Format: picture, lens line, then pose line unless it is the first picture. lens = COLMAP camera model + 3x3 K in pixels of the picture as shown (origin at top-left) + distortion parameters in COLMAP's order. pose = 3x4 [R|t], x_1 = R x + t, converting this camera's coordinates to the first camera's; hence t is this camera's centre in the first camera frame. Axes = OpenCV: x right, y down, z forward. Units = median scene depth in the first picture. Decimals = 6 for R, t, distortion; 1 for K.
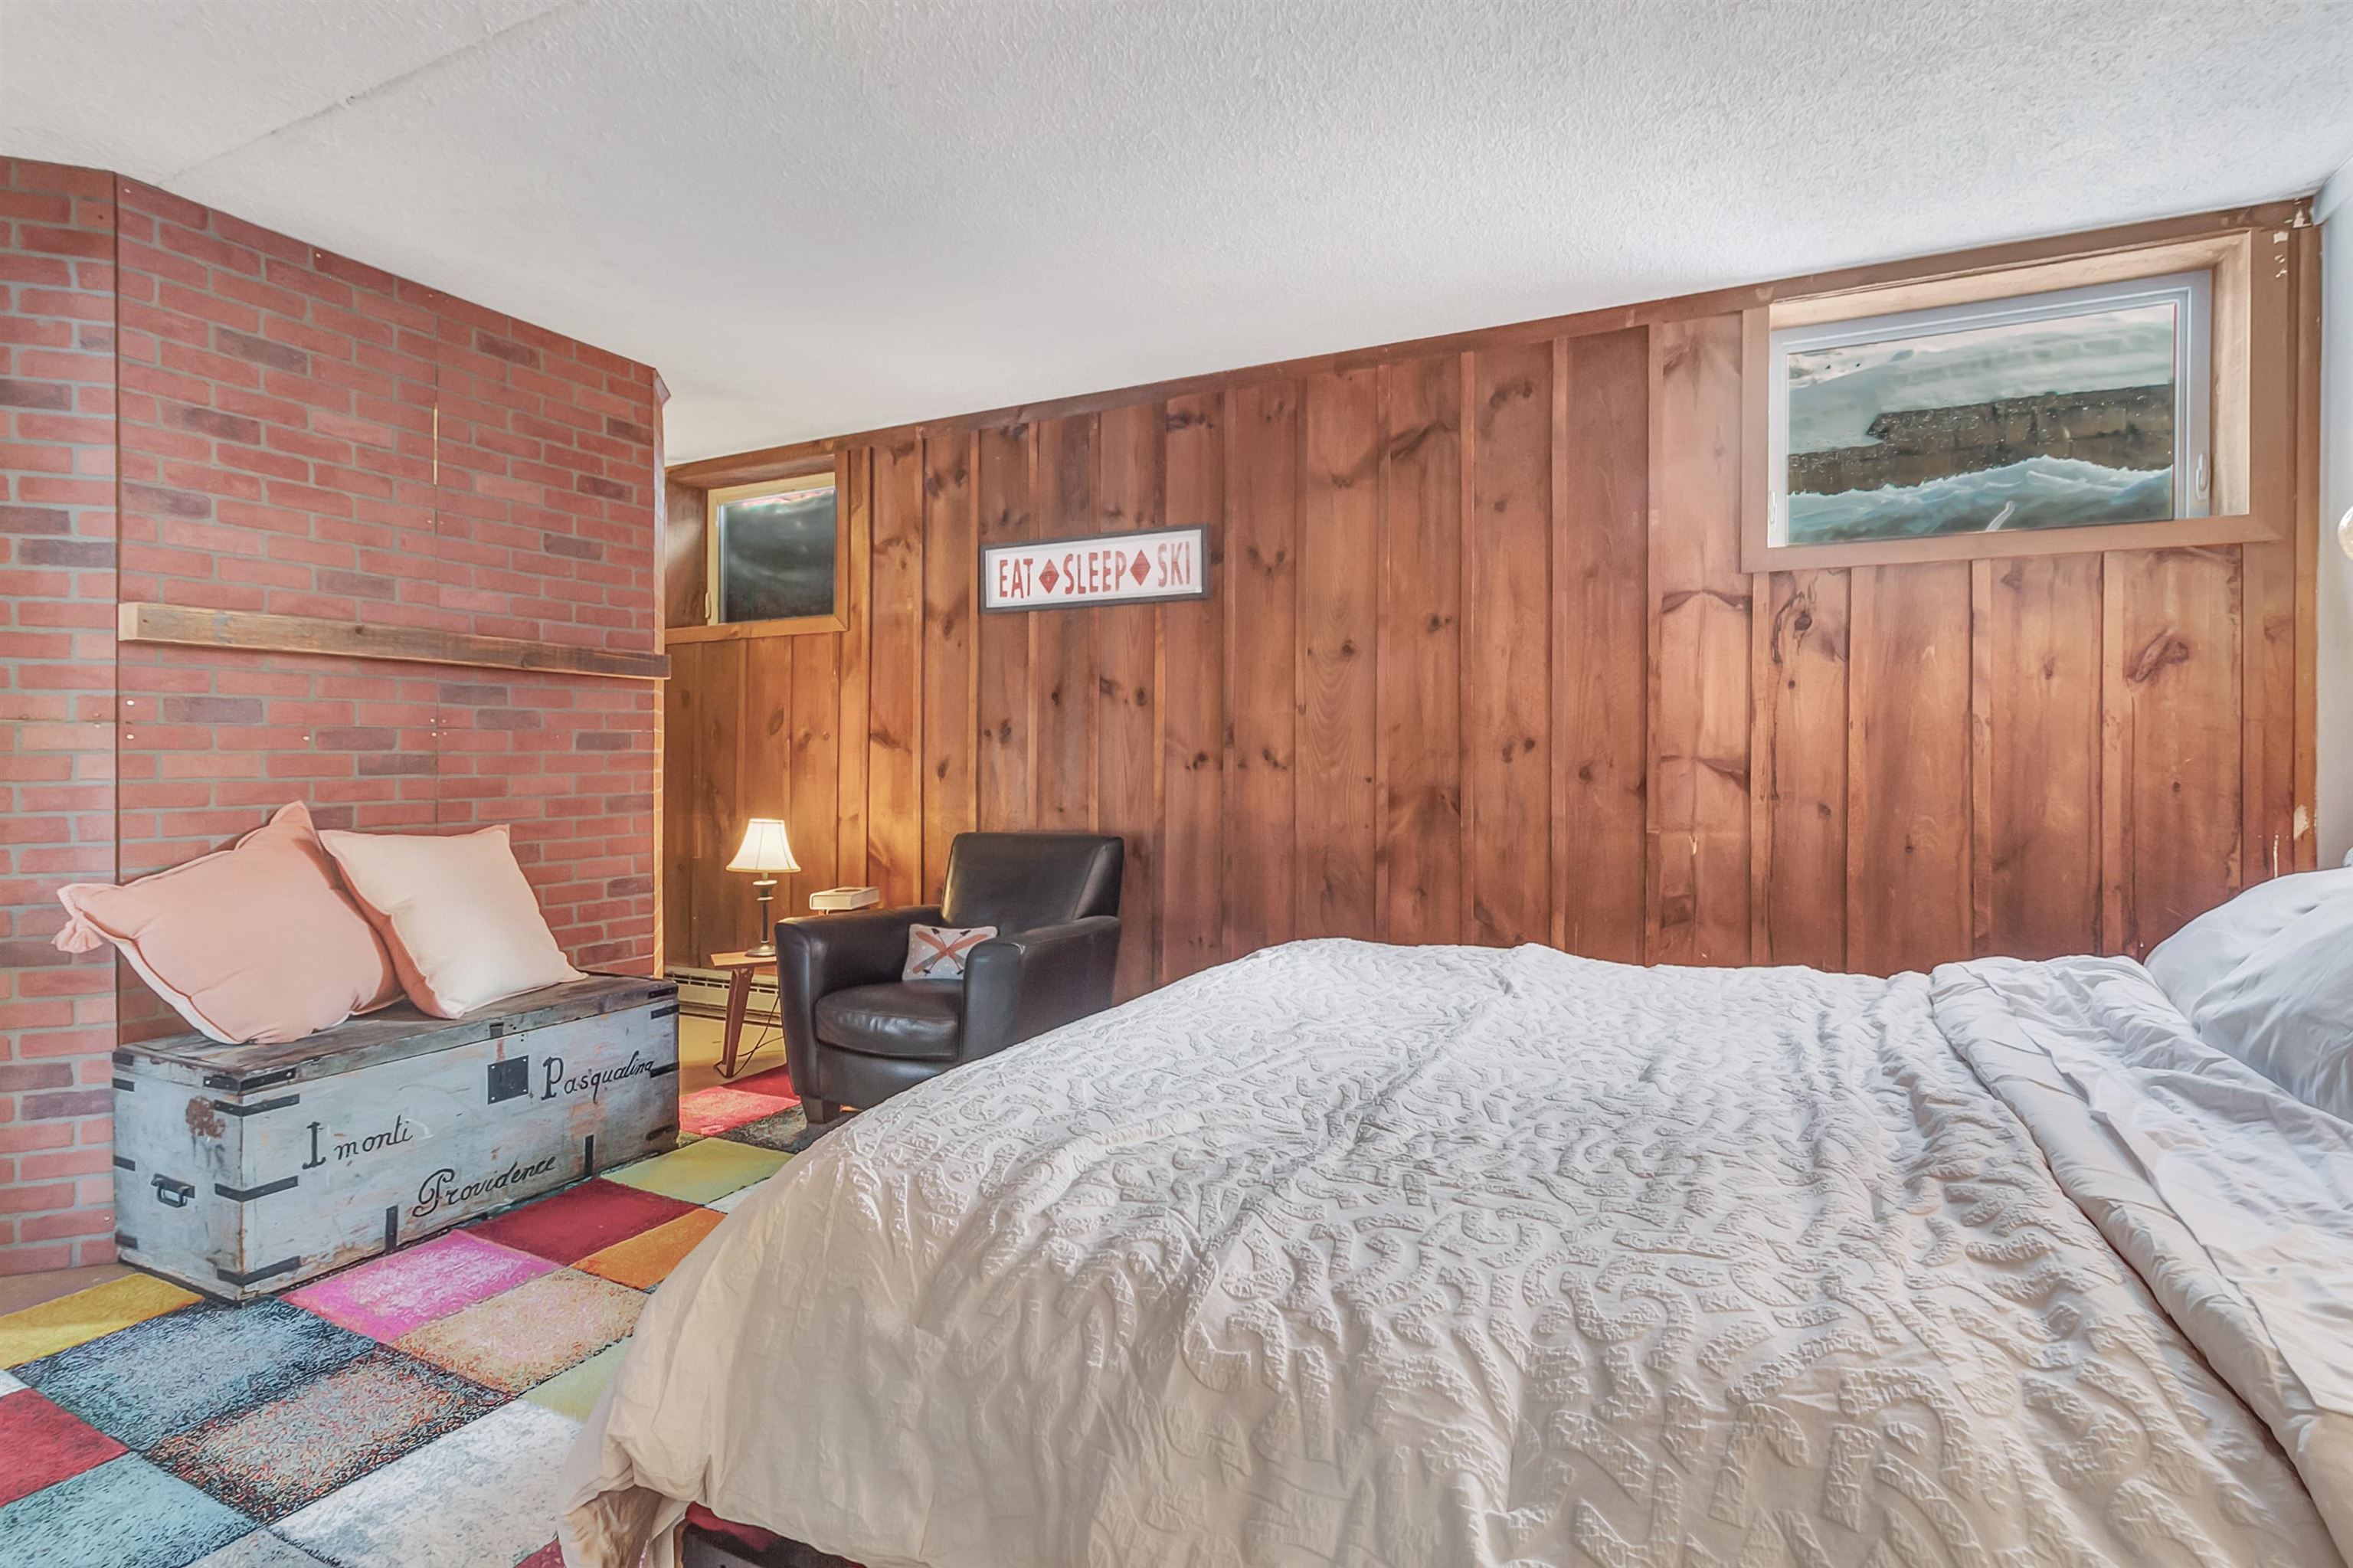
lens RADIAL K [[1140.1, 0, 1179.5], [0, 1140.1, 766.7], [0, 0, 1]] dist [0.006315, 0.000066]
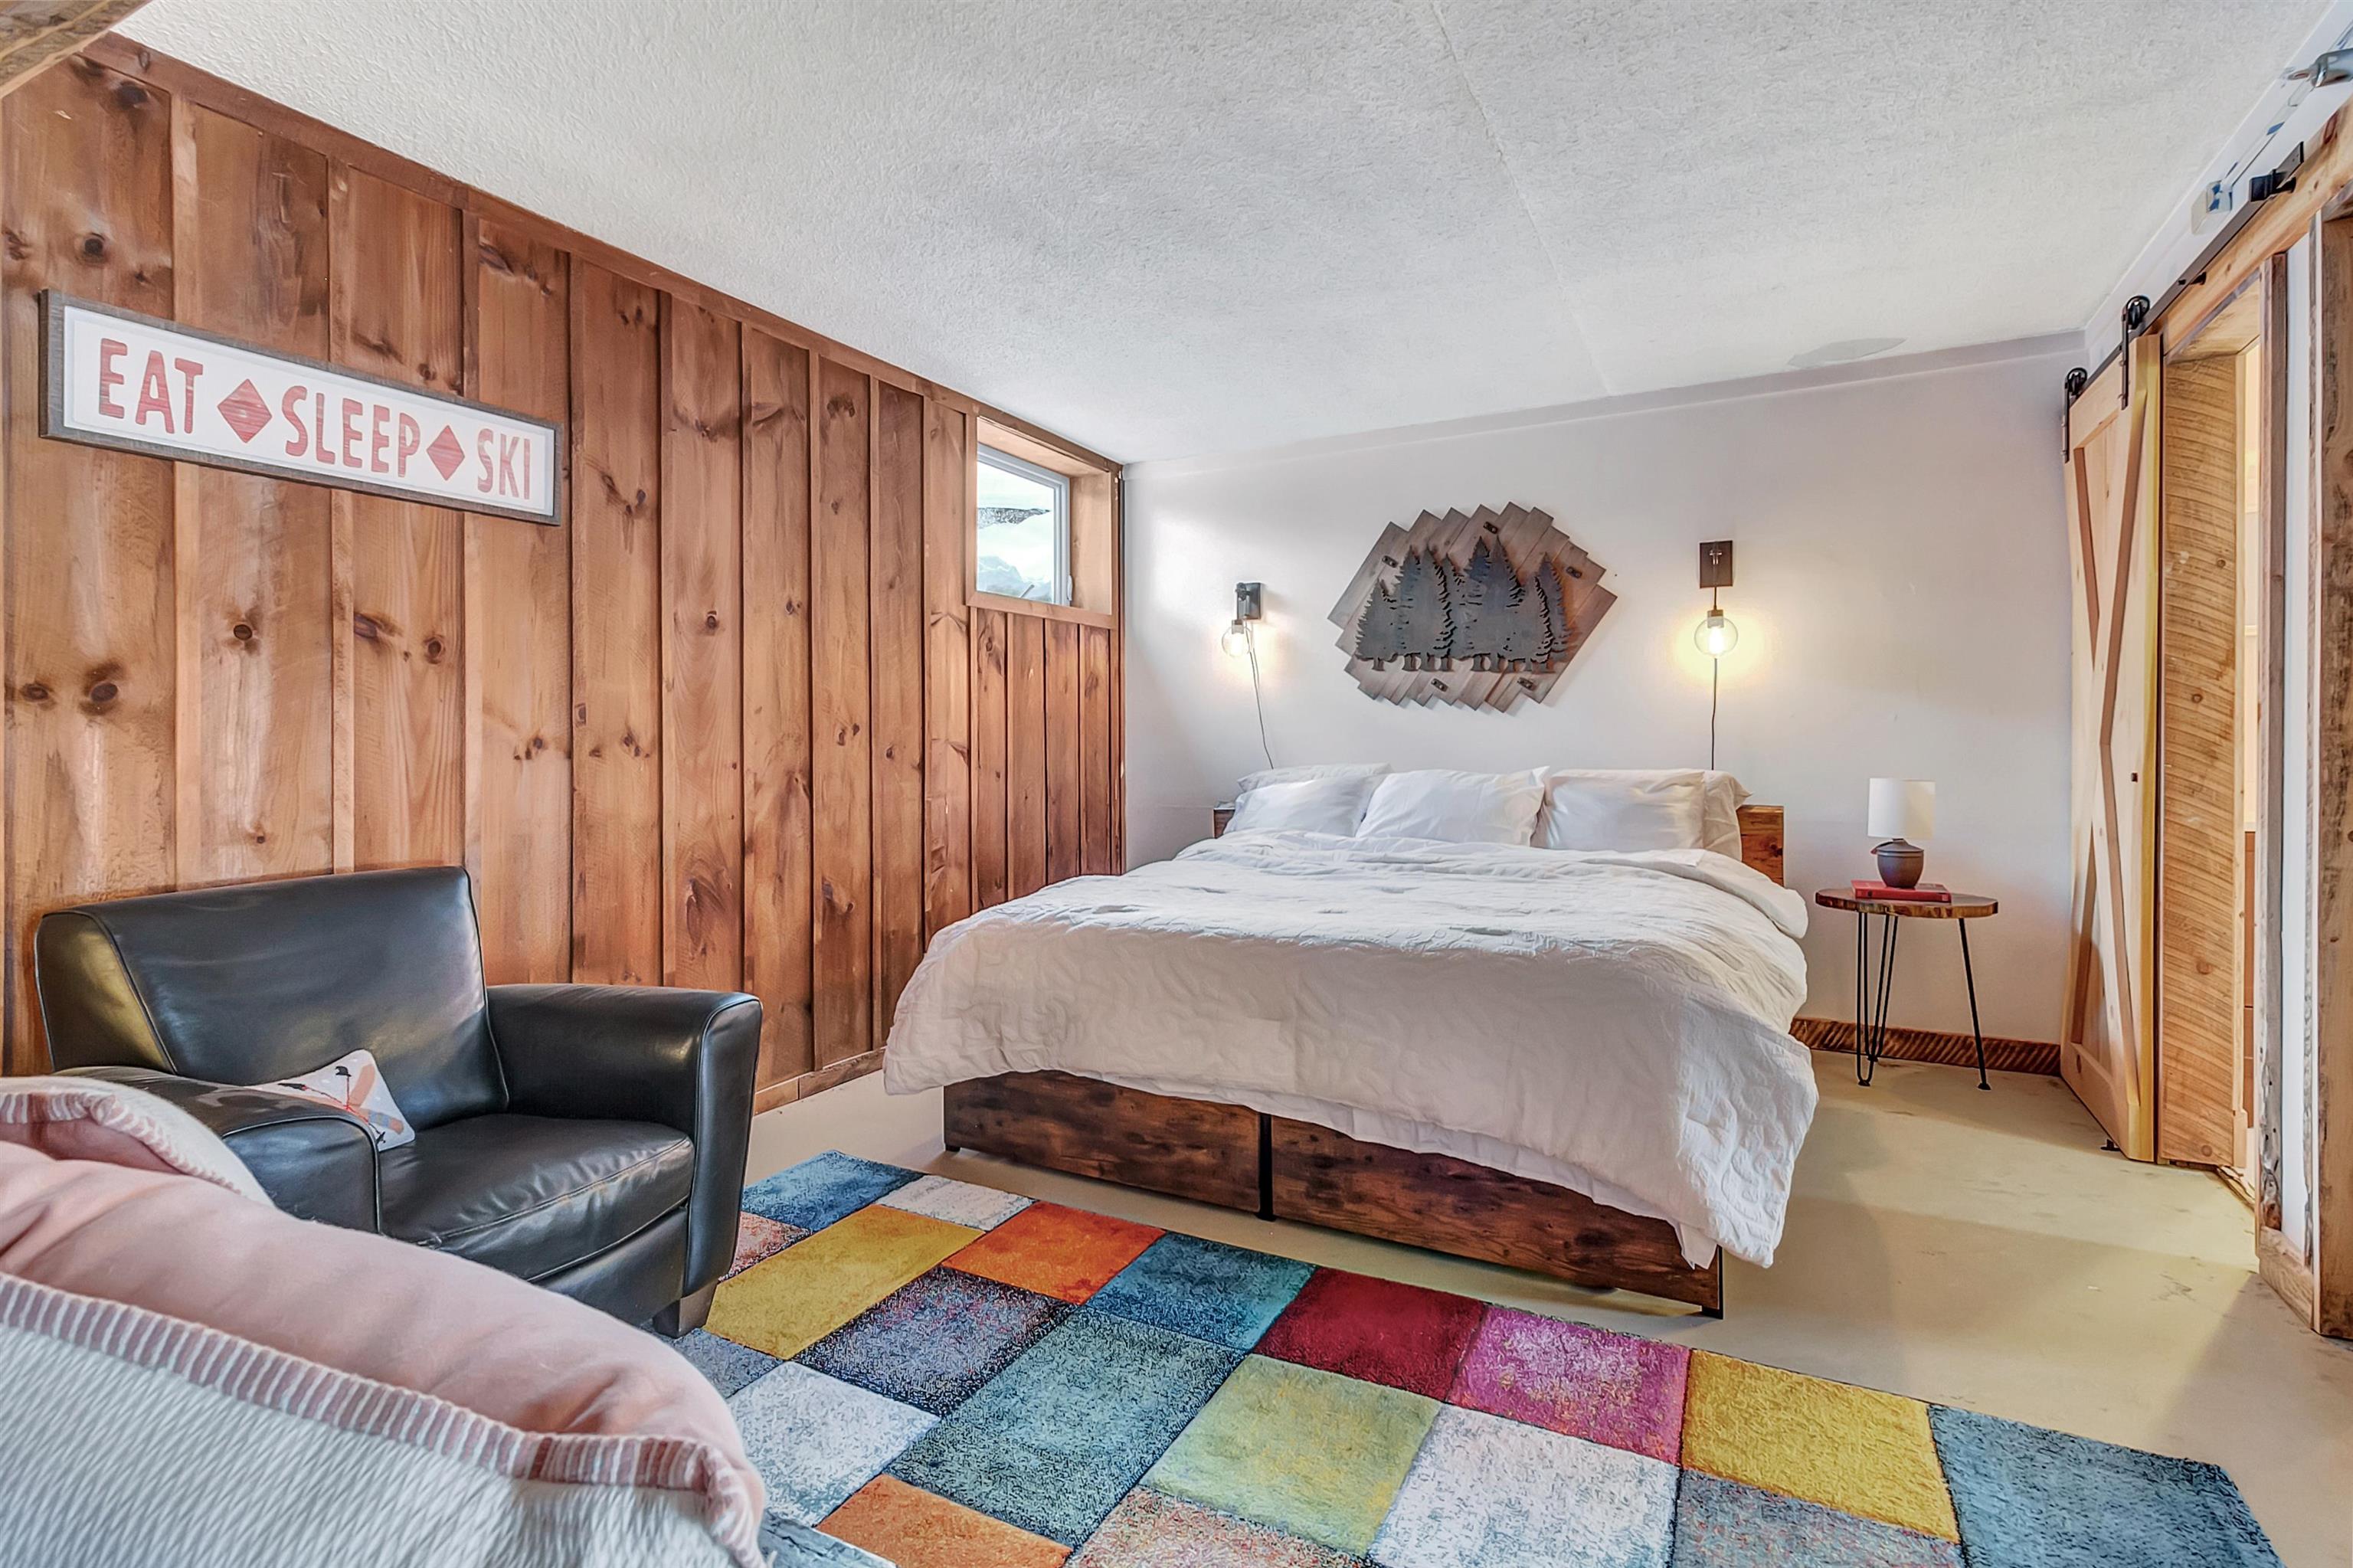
lens RADIAL K [[1106.8, 0, 1176.2], [0, 1106.8, 749.3], [0, 0, 1]] dist [-0.000137, 0.000071]
pose [[0.024839, -0.008189, 0.999658, -0.831771], [0.017988, 0.999808, 0.007743, -0.003126], [-0.999530, 0.017790, 0.024982, 0.723315]]
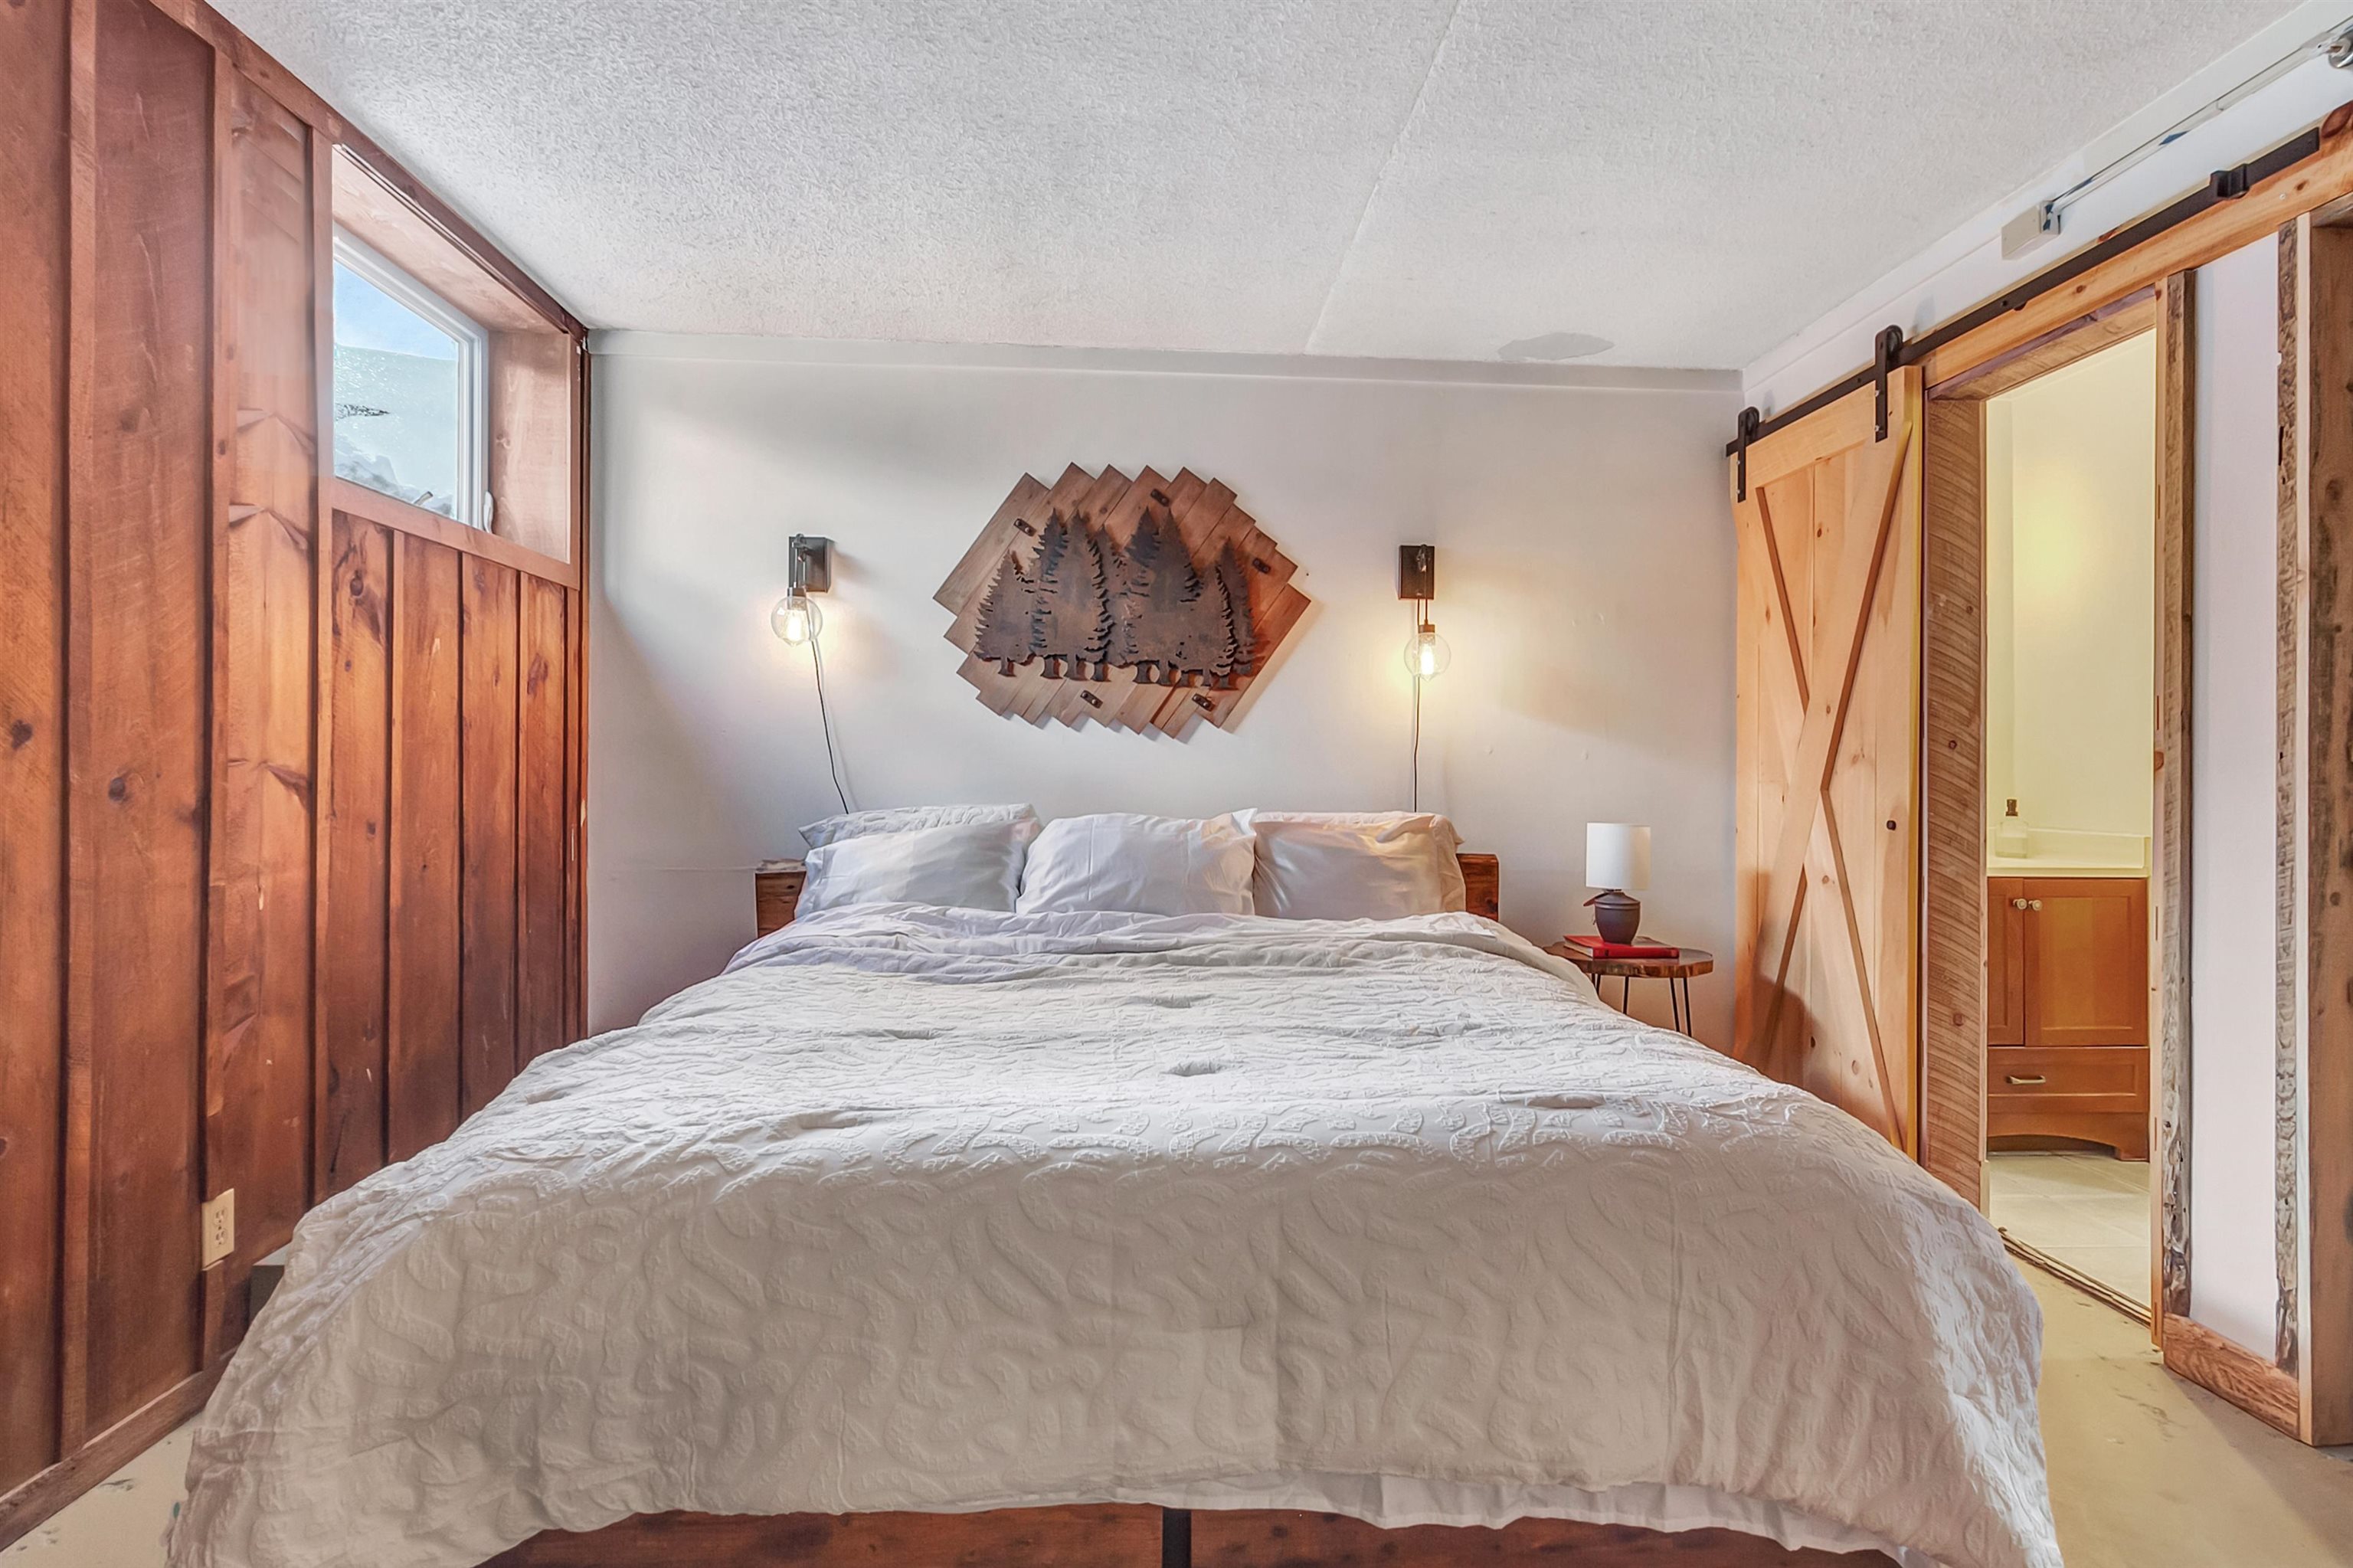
lens RADIAL K [[1139.7, 0, 1189.1], [0, 1139.7, 768.8], [0, 0, 1]] dist [0.003150, 0.000771]
pose [[-0.505803, -0.003199, 0.862643, -0.392690], [0.001088, 0.999990, 0.004347, -0.006091], [-0.862649, 0.003138, -0.505794, 0.895044]]
